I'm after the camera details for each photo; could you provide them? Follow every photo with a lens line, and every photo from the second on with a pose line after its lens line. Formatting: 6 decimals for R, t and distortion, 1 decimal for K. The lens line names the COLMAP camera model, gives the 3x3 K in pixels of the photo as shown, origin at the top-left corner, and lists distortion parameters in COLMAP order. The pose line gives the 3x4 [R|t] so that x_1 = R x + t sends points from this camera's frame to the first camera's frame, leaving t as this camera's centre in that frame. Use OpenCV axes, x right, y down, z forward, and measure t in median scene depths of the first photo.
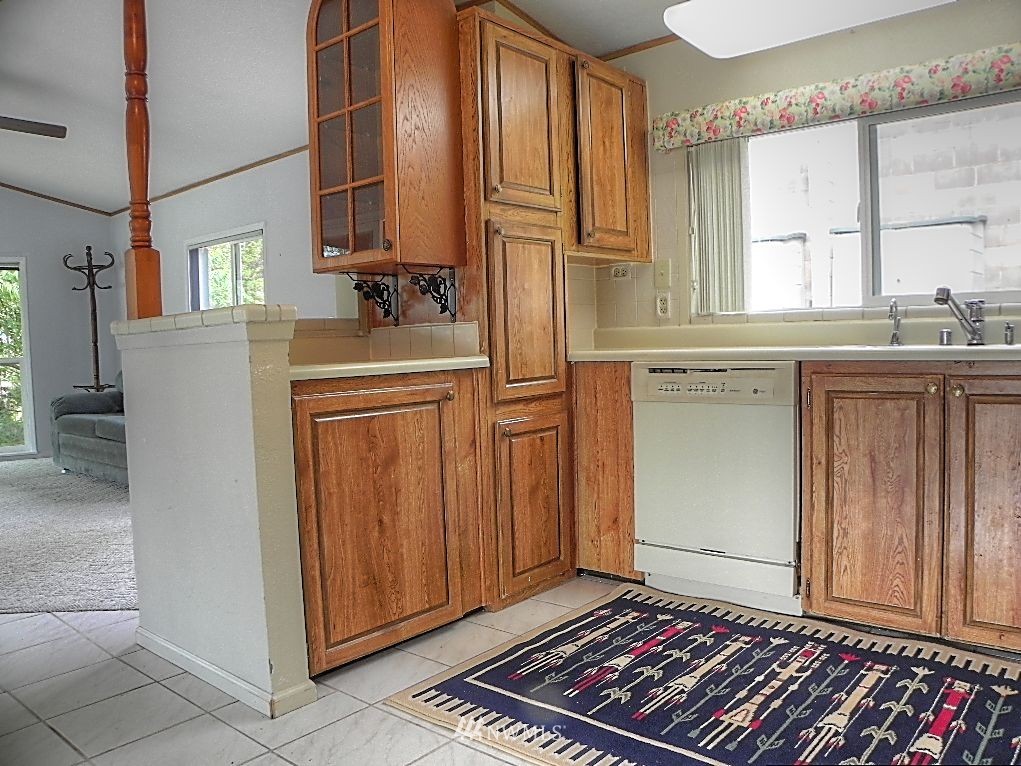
lens RADIAL K [[781.5, 0, 510.5], [0, 781.5, 383.0], [0, 0, 1]] dist [-0.141485, 0.080584]
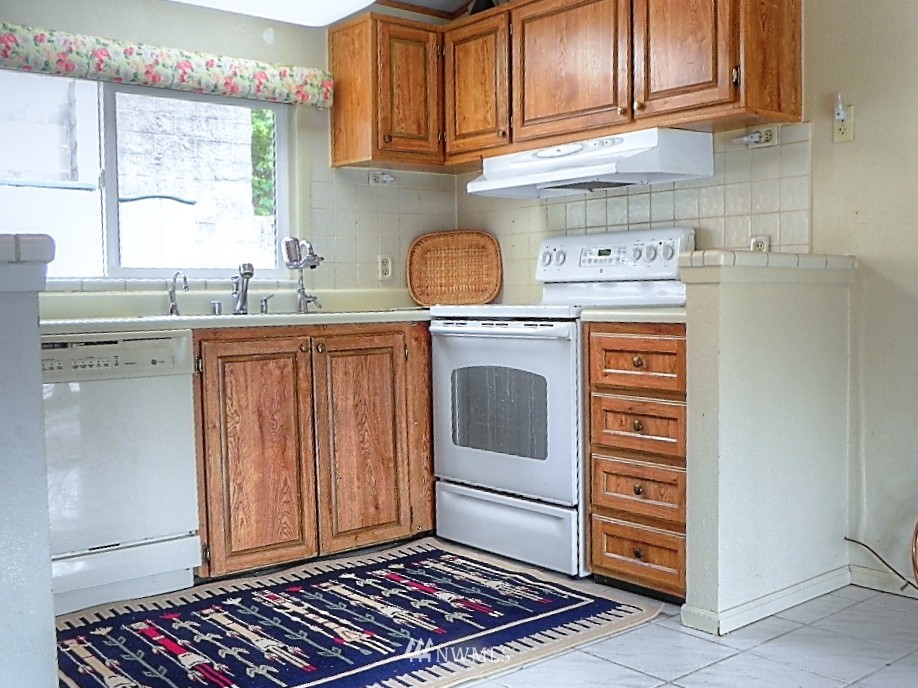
lens RADIAL K [[999.1, 0, 459.0], [0, 999.1, 344.0], [0, 0, 1]] dist [-0.193795, 0.270055]
pose [[0.178547, -0.019066, 0.983747, -0.877644], [0.073205, 0.997299, 0.006042, 0.009530], [-0.981204, 0.070937, 0.179460, 0.439981]]
